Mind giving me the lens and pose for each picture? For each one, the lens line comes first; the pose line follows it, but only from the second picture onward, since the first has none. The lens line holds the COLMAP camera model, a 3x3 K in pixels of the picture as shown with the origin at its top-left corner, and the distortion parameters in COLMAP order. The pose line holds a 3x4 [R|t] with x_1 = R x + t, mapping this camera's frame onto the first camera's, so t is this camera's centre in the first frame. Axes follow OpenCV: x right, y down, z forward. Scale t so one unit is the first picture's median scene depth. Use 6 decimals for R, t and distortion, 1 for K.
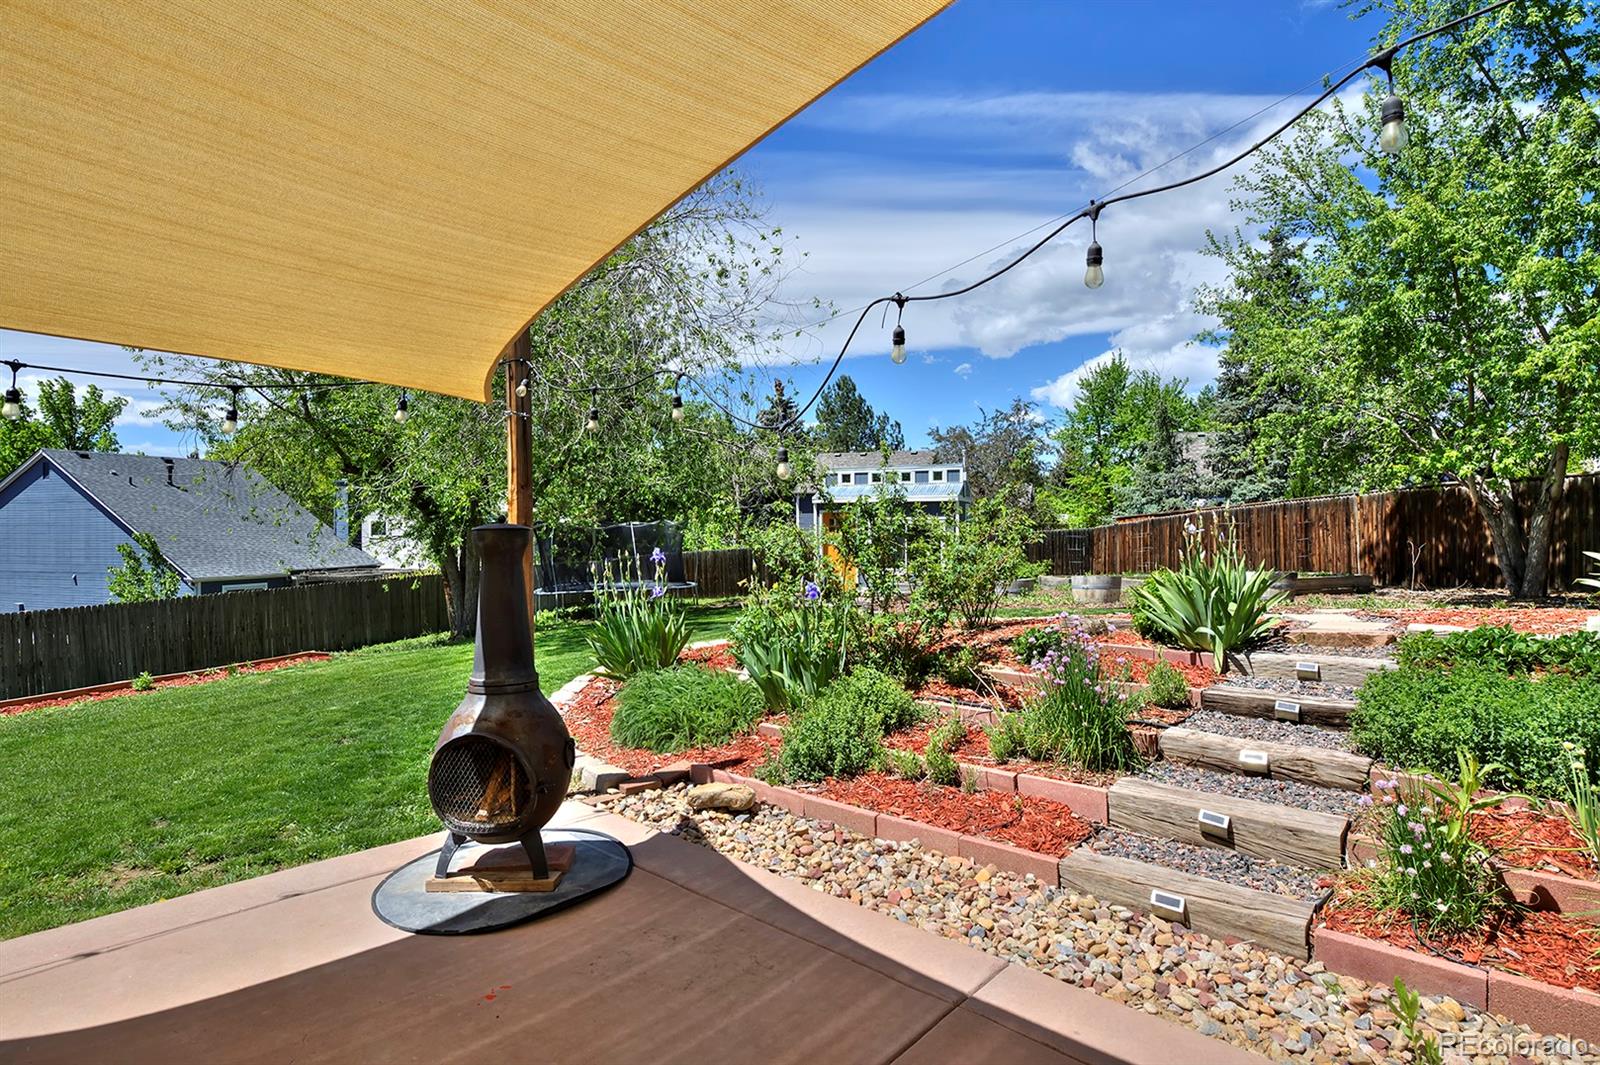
lens RADIAL K [[831.9, 0, 804.4], [0, 831.9, 533.8], [0, 0, 1]] dist [-0.021986, -0.000095]
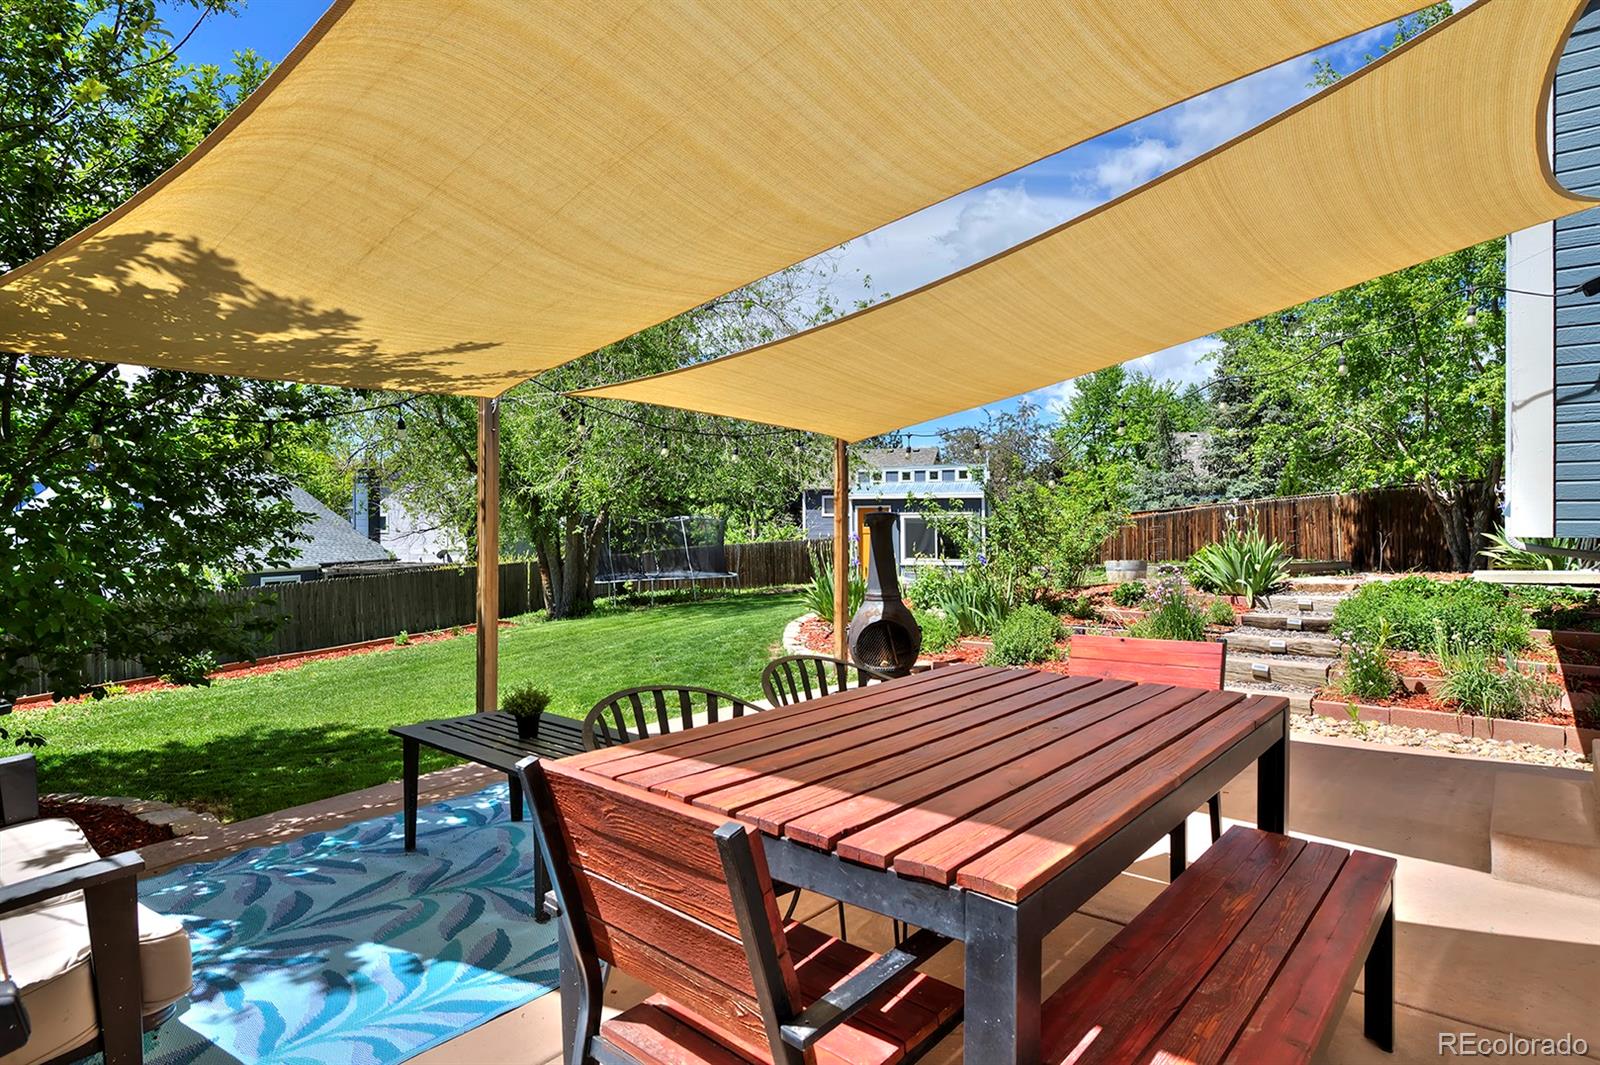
lens RADIAL K [[868.1, 0, 795.6], [0, 868.1, 525.4], [0, 0, 1]] dist [-0.032985, -0.000797]
pose [[0.999694, 0.001645, 0.024686, -0.144653], [-0.001477, 0.999976, -0.006826, 0.008331], [-0.024696, 0.006788, 0.999672, -0.221050]]
